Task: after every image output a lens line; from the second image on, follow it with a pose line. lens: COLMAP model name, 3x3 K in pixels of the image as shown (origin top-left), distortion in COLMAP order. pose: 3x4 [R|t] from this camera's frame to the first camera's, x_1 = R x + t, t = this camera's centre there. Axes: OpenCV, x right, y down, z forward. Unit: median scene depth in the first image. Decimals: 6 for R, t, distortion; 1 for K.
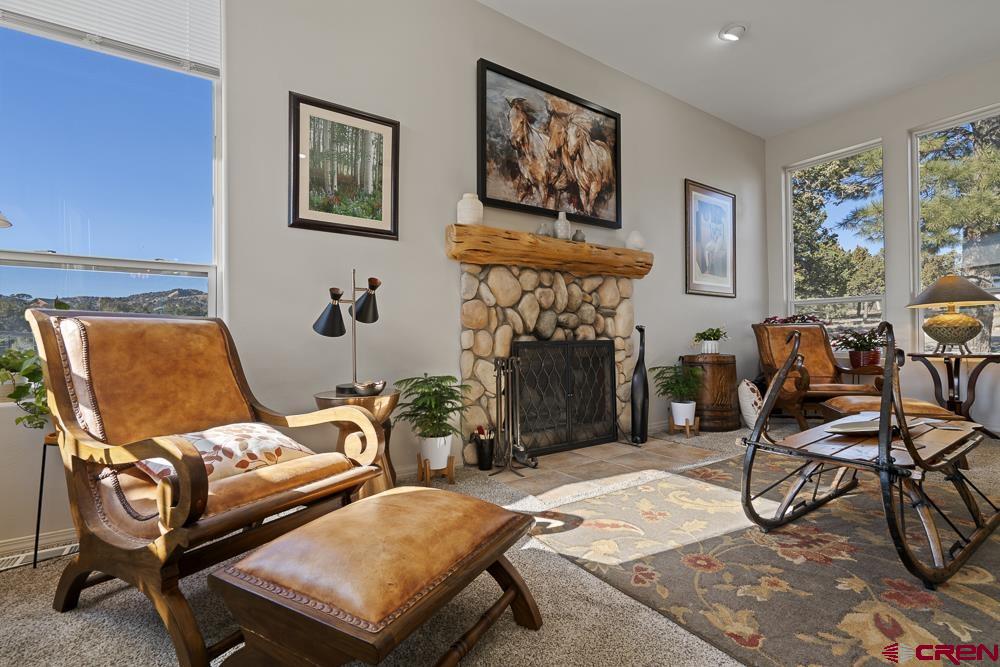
lens RADIAL K [[455.0, 0, 498.1], [0, 455.0, 331.8], [0, 0, 1]] dist [-0.005704, 0.001074]
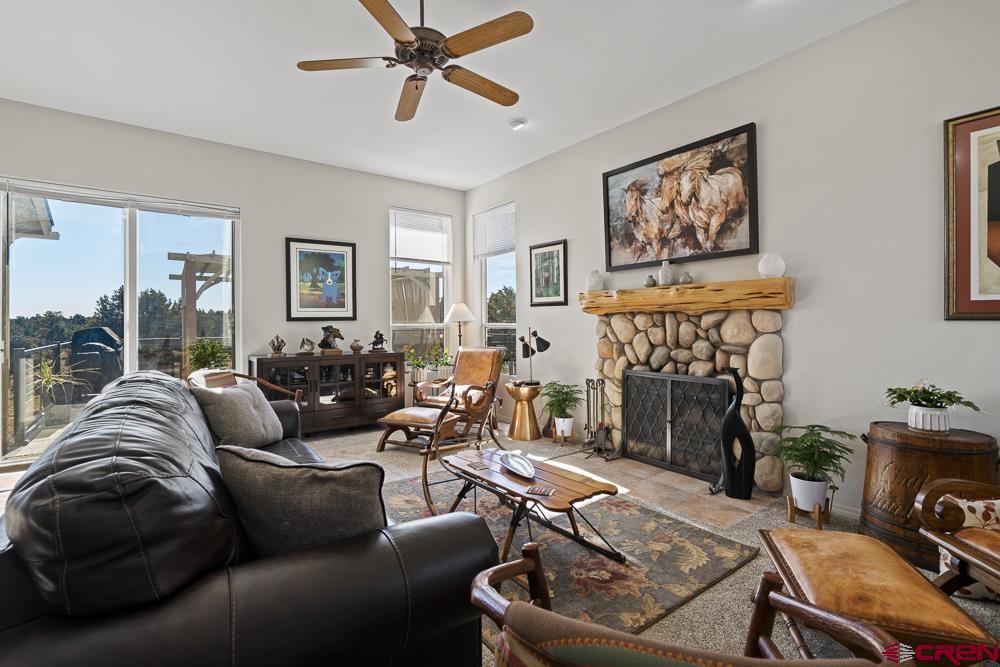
lens RADIAL K [[455.0, 0, 497.9], [0, 455.0, 327.2], [0, 0, 1]] dist [-0.005704, 0.001074]
pose [[0.038497, 0.014998, -0.999146, 1.276631], [0.010799, 0.999823, 0.015424, -0.120134], [0.999200, -0.011383, 0.038328, 0.540437]]
